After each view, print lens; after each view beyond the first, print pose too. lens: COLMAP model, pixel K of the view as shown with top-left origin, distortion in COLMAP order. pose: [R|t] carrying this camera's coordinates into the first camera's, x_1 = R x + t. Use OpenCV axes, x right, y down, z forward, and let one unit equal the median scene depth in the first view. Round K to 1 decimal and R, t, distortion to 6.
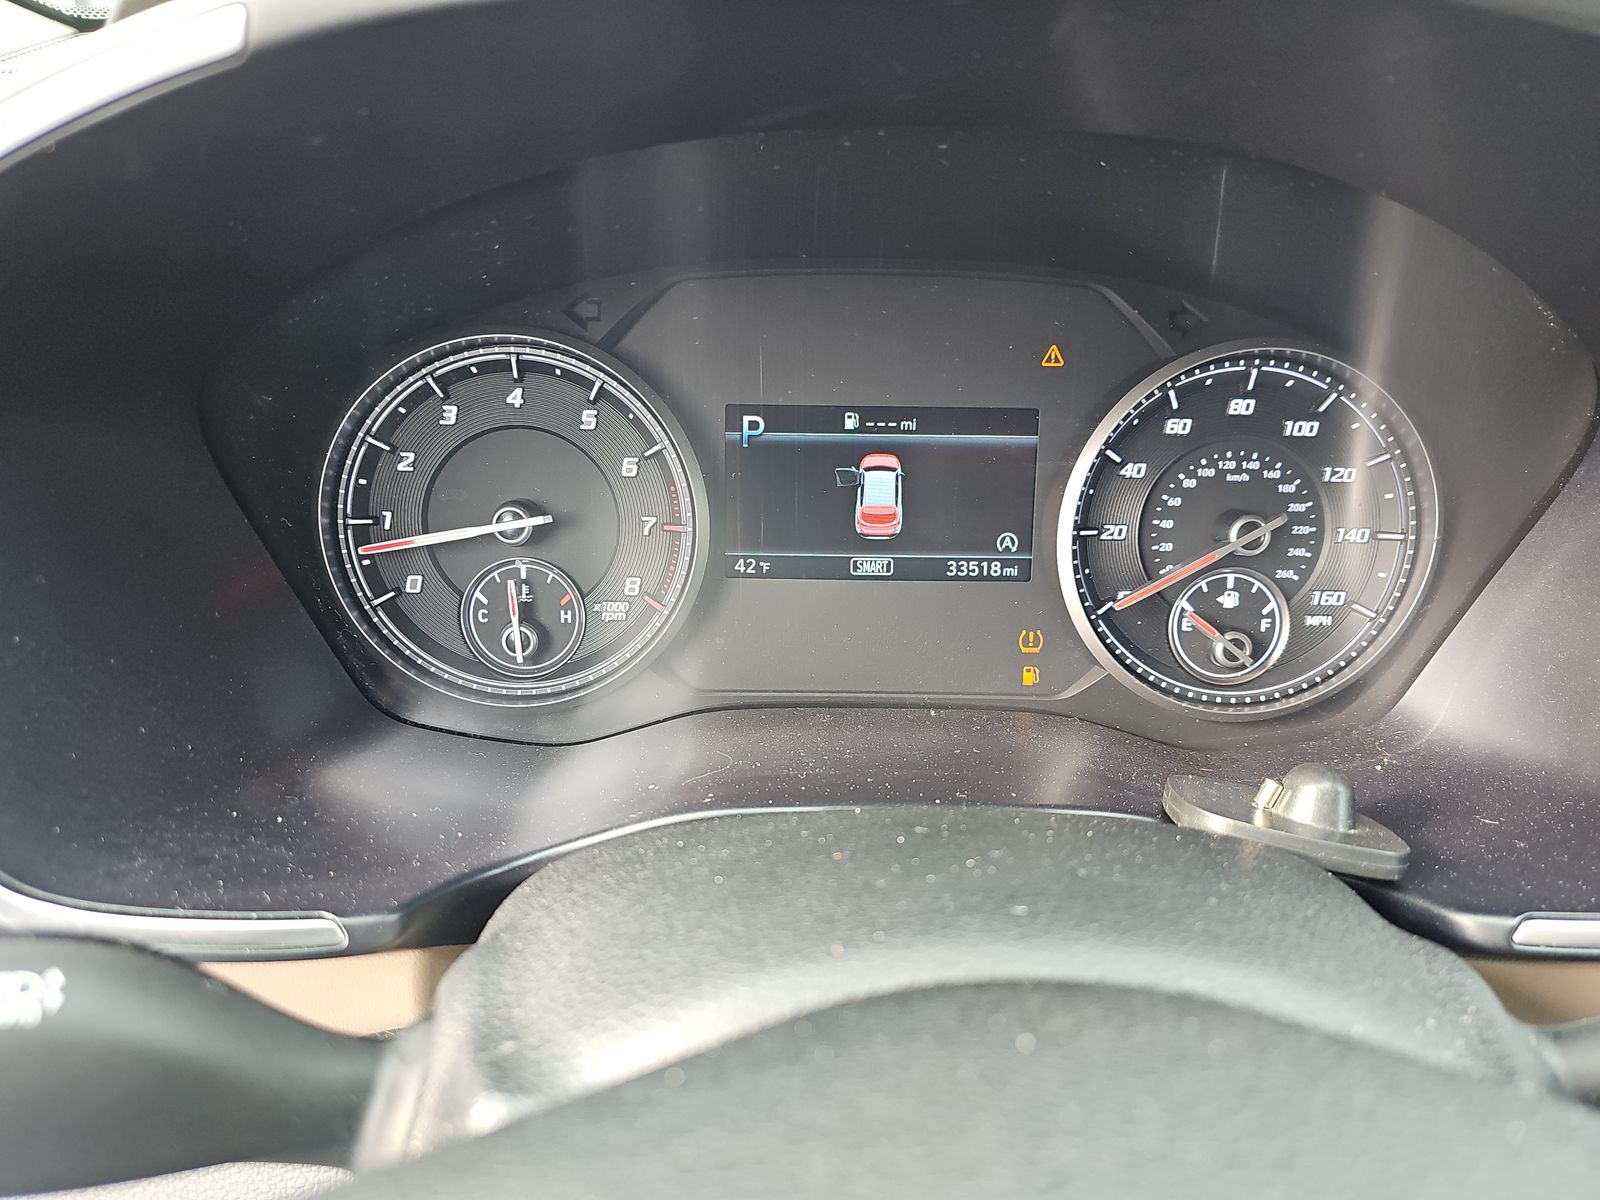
lens RADIAL K [[1081.8, 0, 800.0], [0, 1081.8, 600.0], [0, 0, 1]] dist [0.000054, -0.000757]
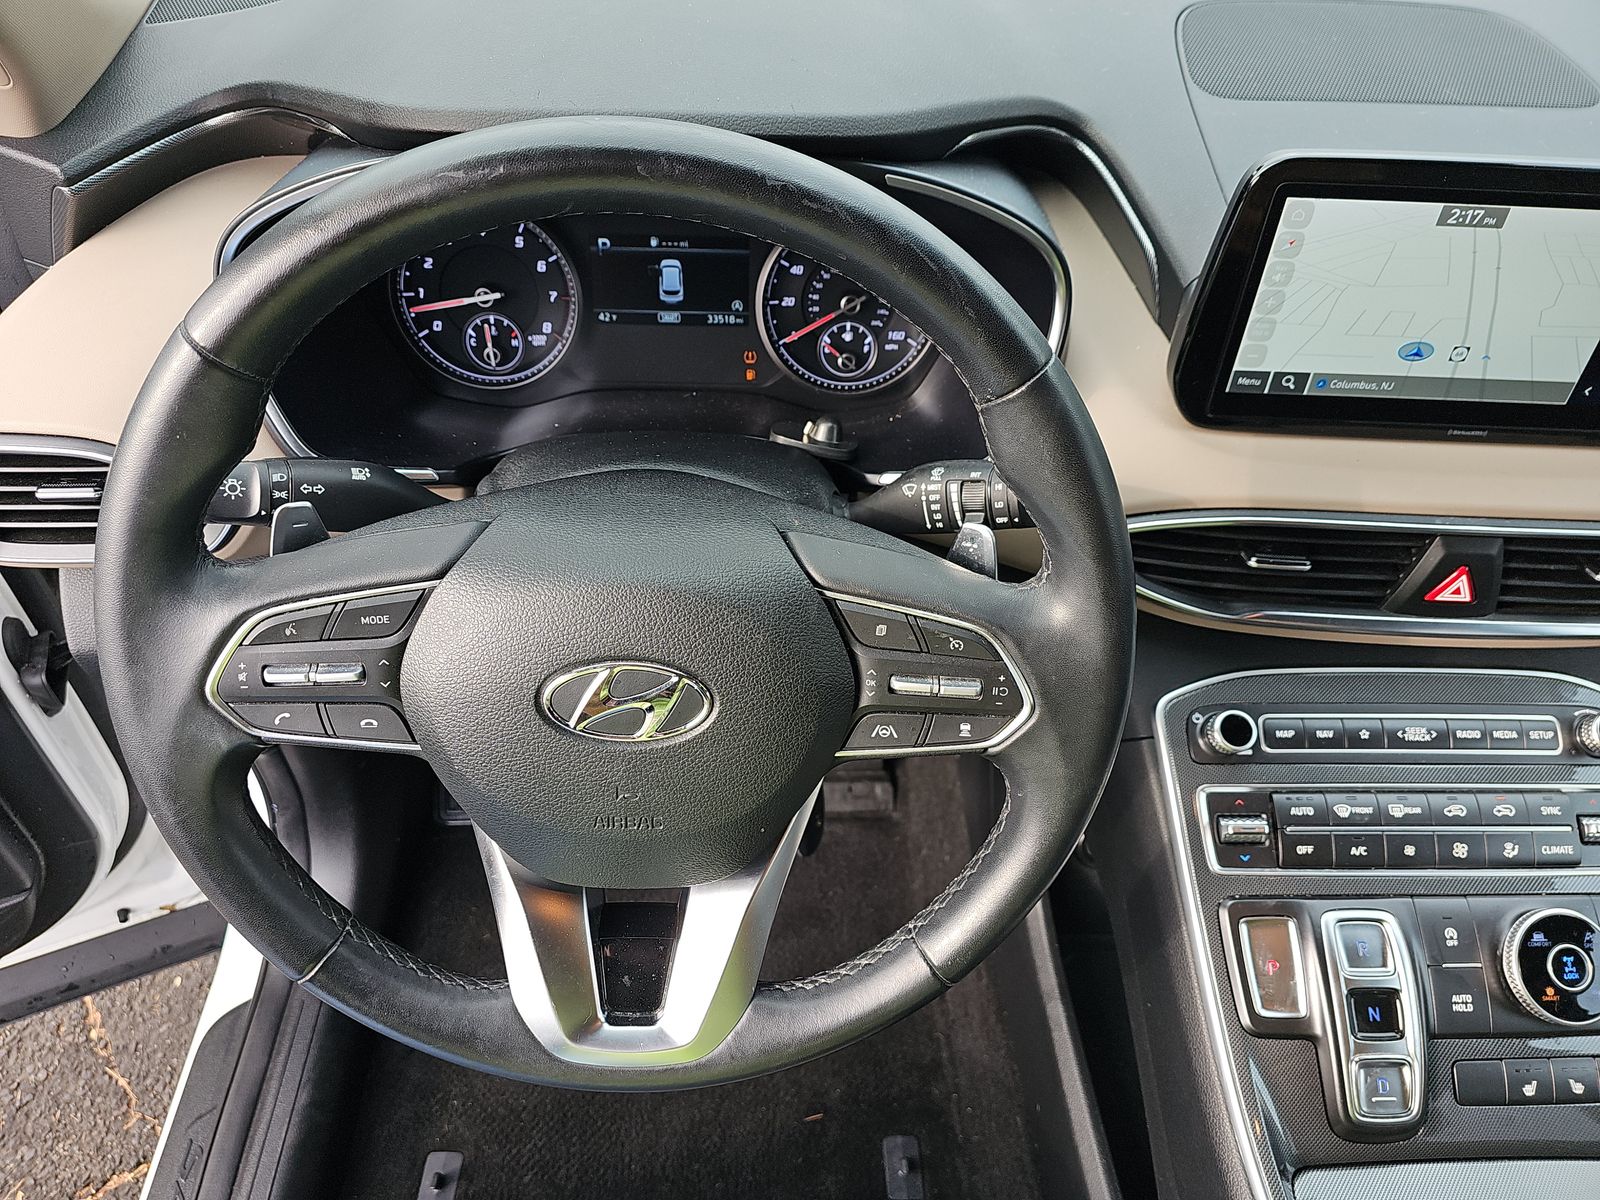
lens RADIAL K [[1217.4, 0, 800.0], [0, 1217.4, 600.0], [0, 0, 1]] dist [0.109373, -0.000135]
pose [[0.999993, 0.003560, 0.000979, 0.312291], [-0.003692, 0.960592, 0.277937, -0.162670], [0.000049, -0.277939, 0.960599, -1.327784]]
